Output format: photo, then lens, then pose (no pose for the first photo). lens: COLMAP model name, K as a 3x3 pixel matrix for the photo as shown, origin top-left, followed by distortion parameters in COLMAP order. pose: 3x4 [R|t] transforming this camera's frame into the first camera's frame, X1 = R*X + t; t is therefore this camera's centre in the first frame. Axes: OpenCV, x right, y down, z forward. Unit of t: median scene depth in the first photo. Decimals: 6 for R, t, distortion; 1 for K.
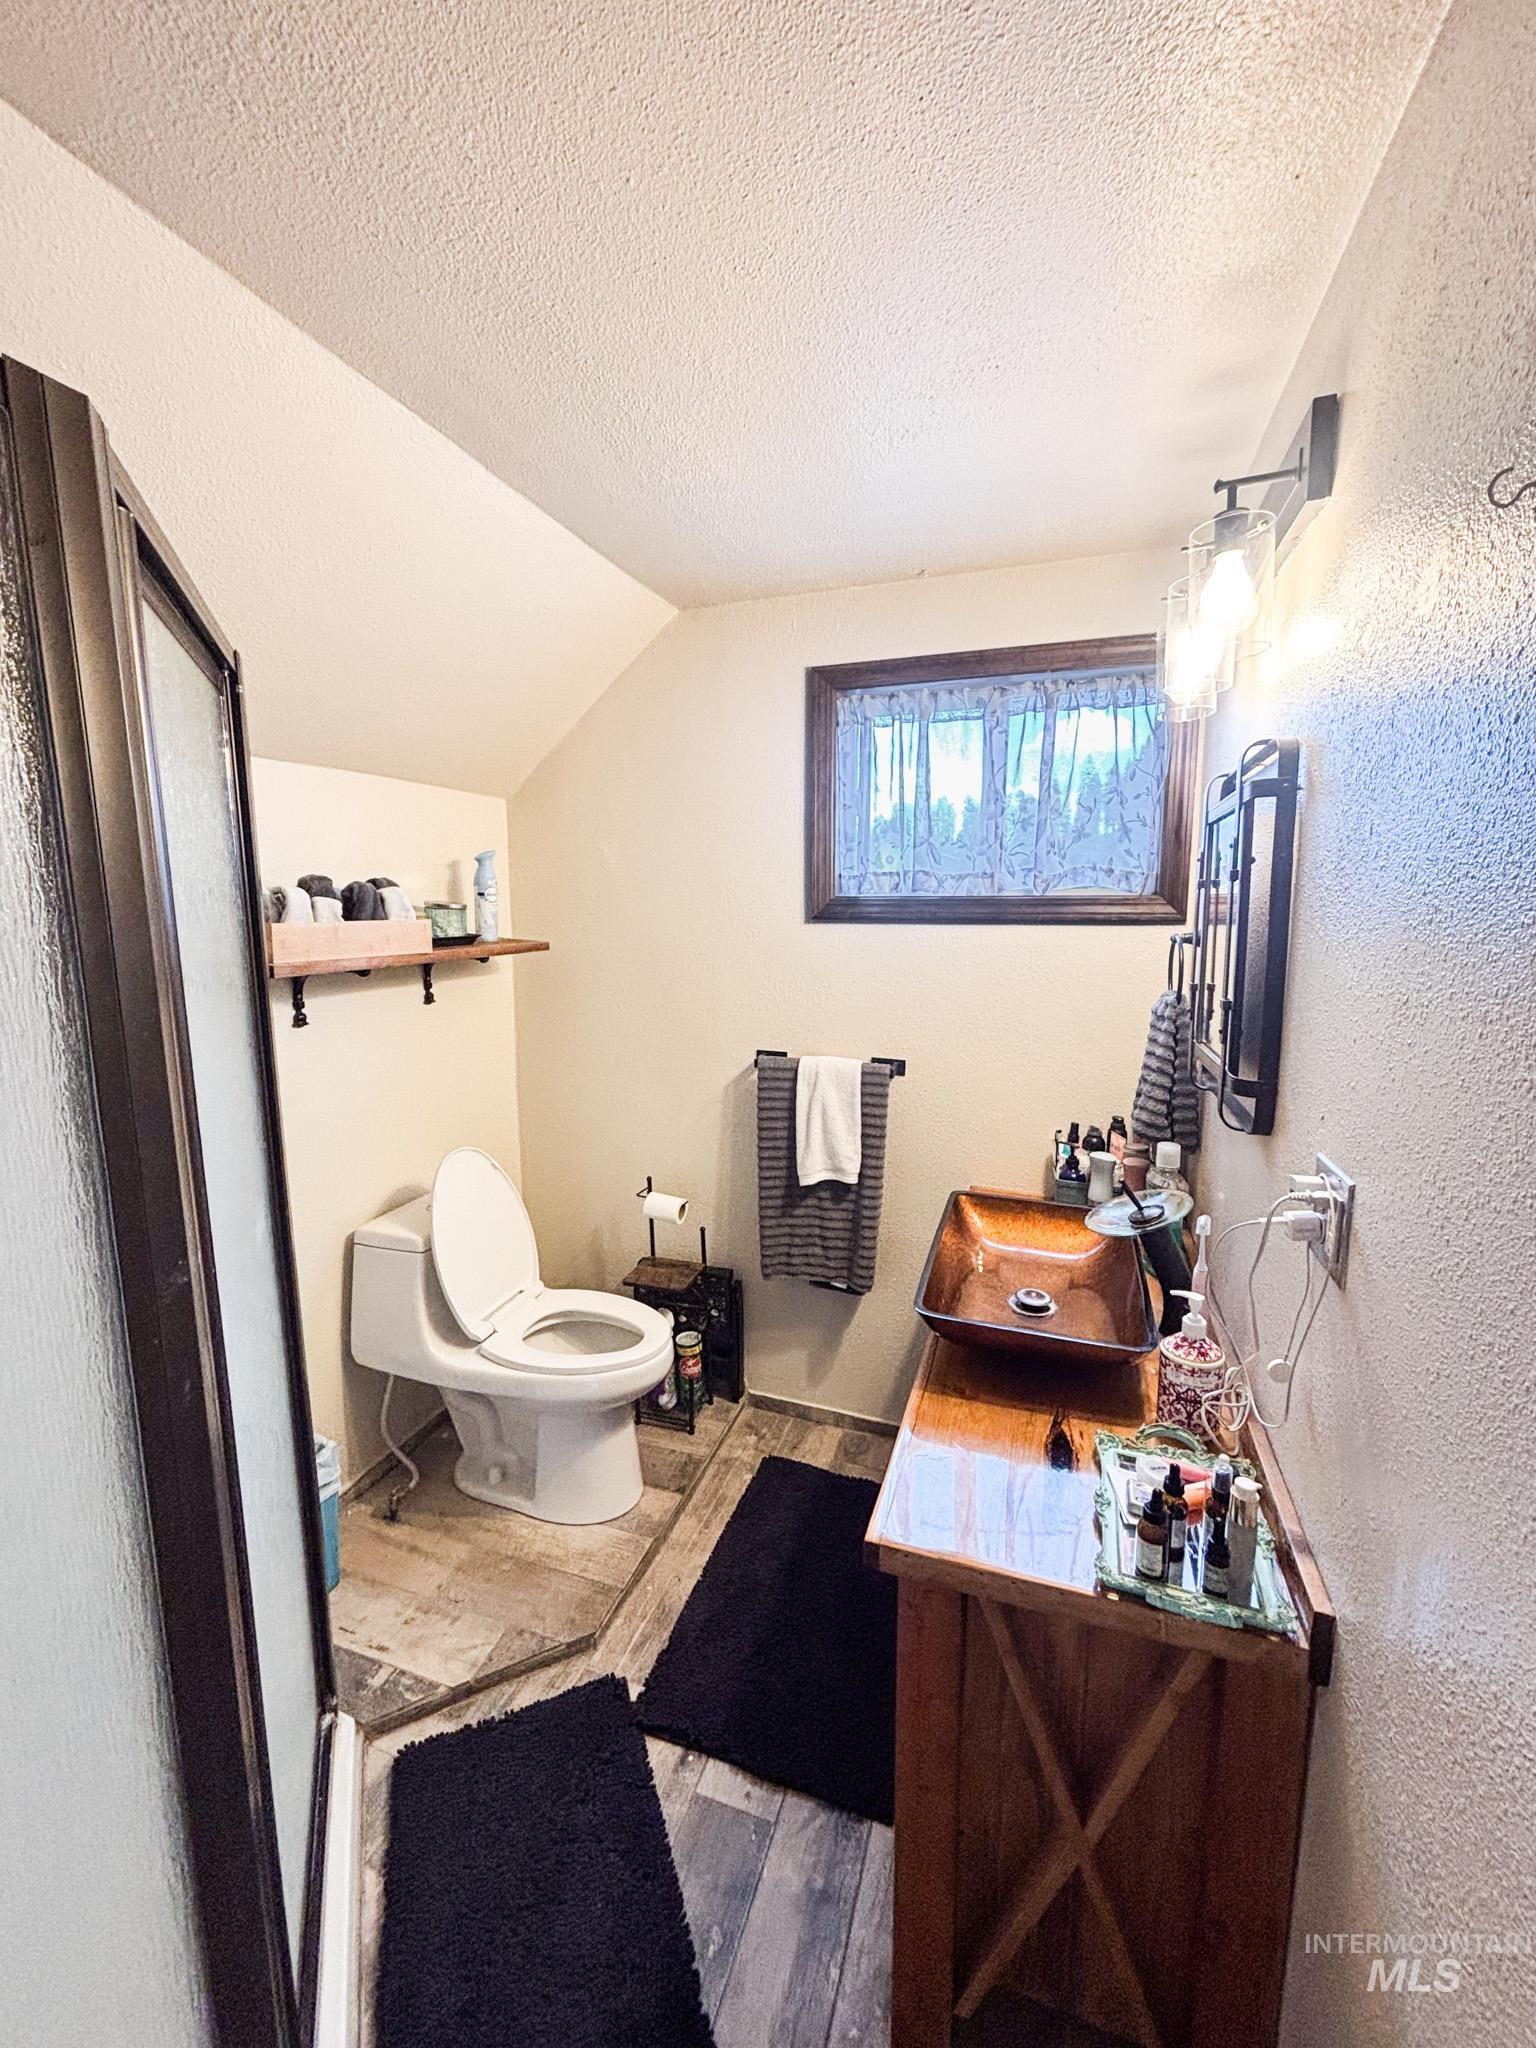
lens RADIAL K [[817.1, 0, 768.0], [0, 817.1, 1024.0], [0, 0, 1]] dist [-0.000217, -0.000029]
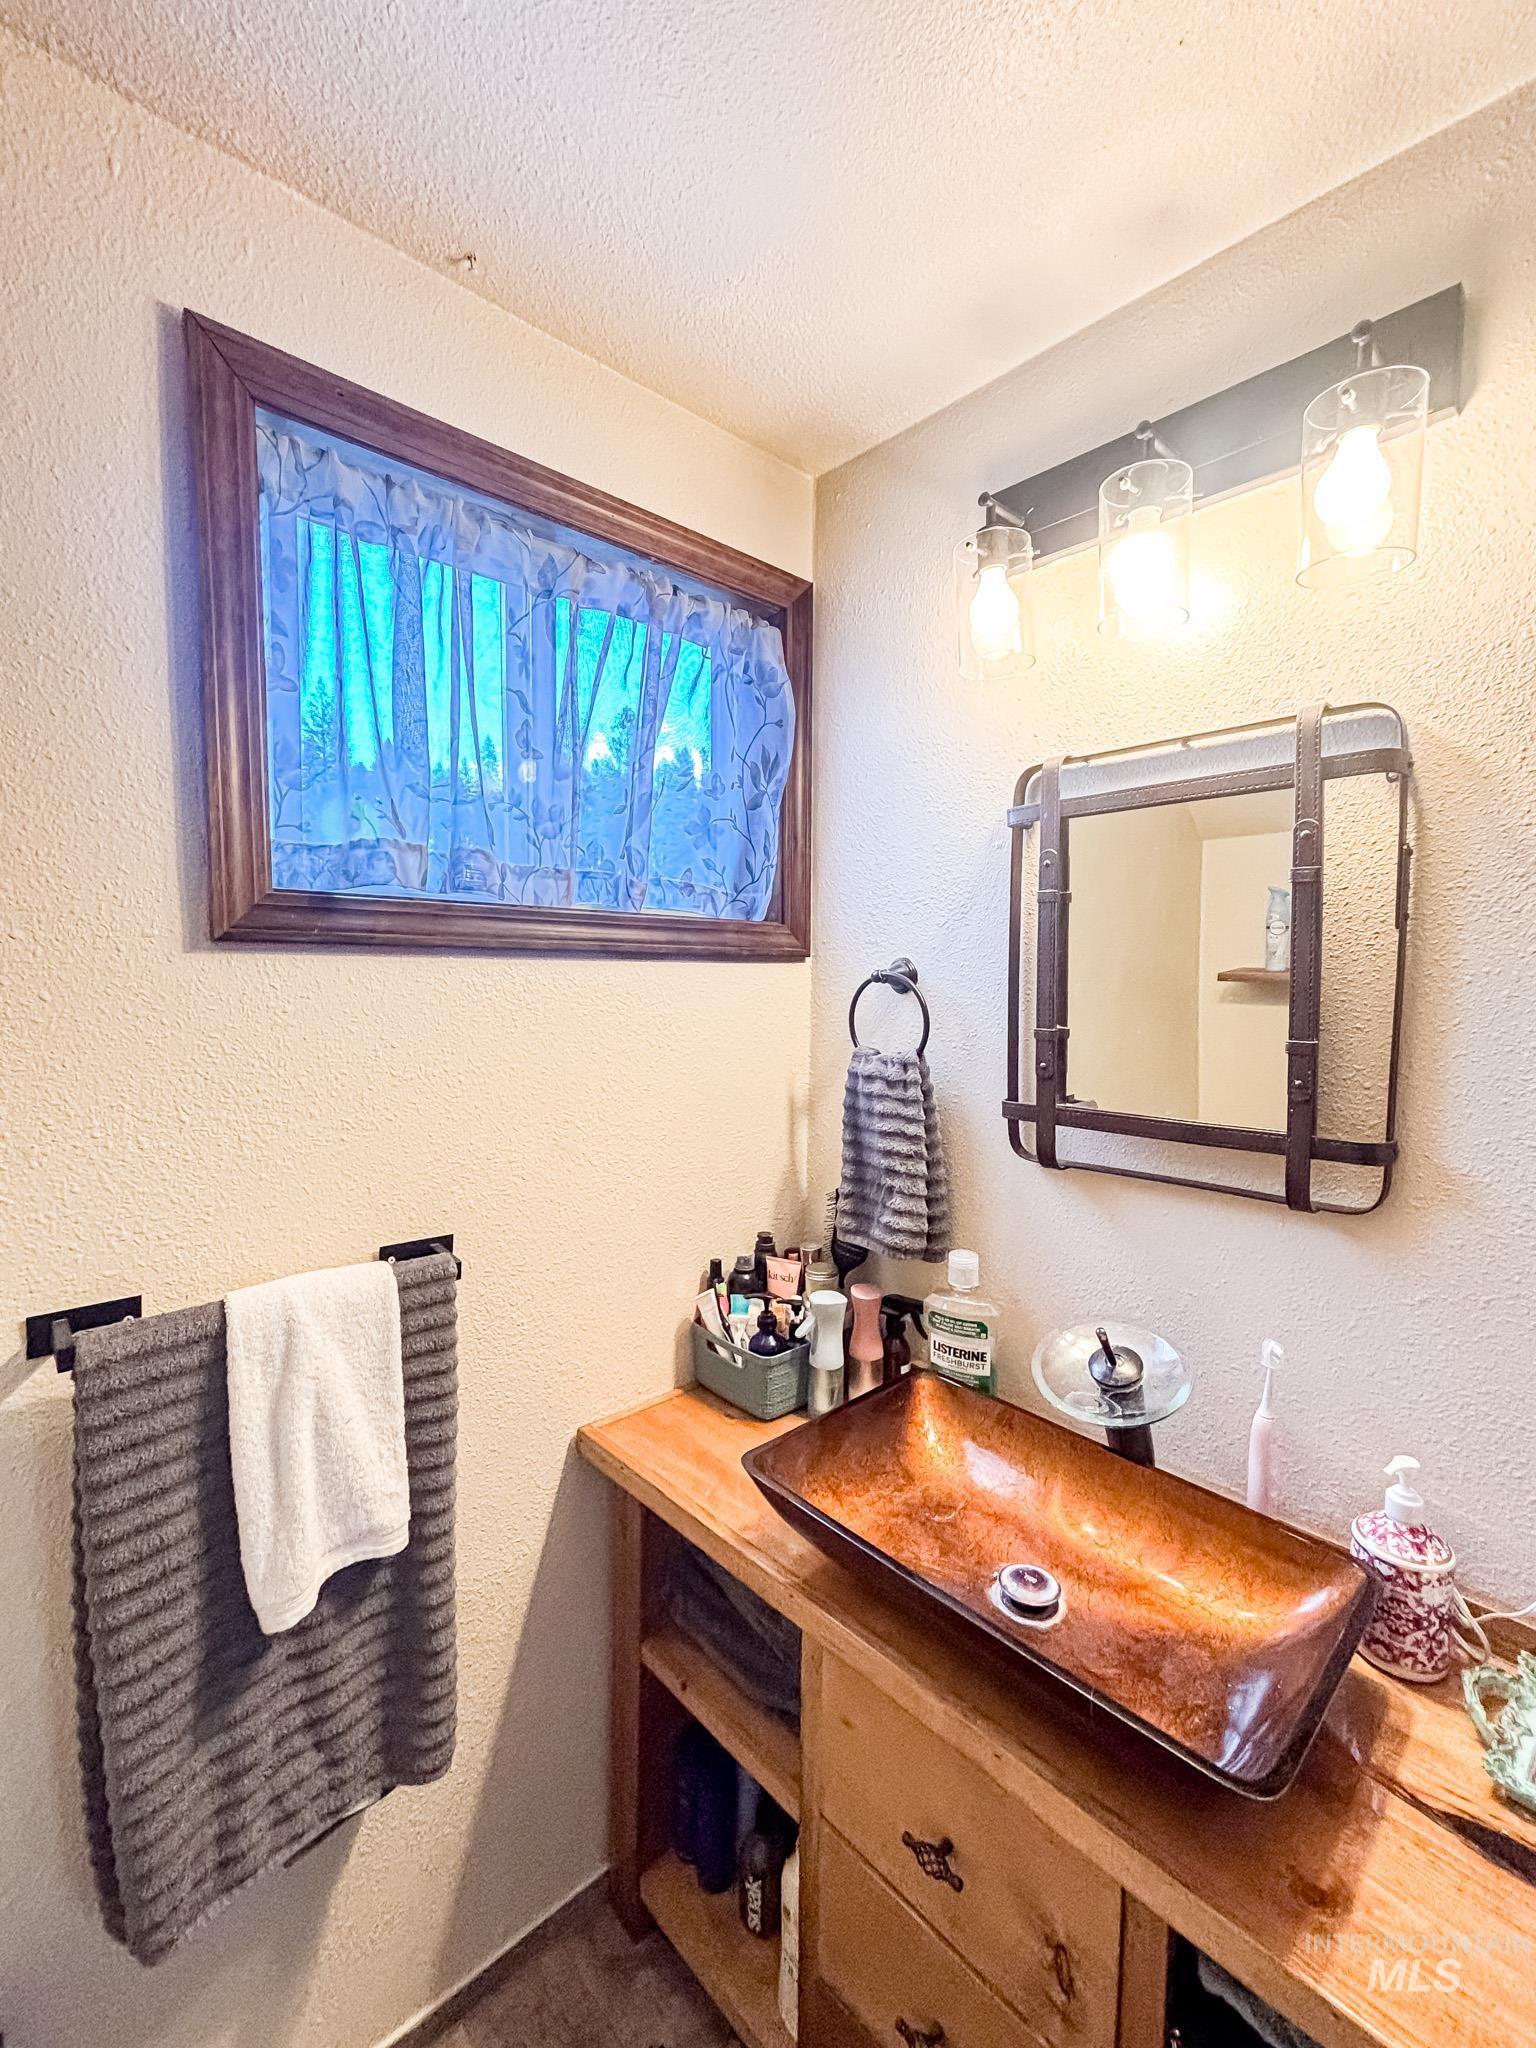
lens RADIAL K [[853.2, 0, 768.0], [0, 853.2, 1024.0], [0, 0, 1]] dist [0.001878, -0.009126]
pose [[0.467745, -0.043808, 0.882777, -0.191827], [0.120476, 0.992609, -0.014576, -0.051110], [-0.875614, 0.113171, 0.469566, 0.591410]]
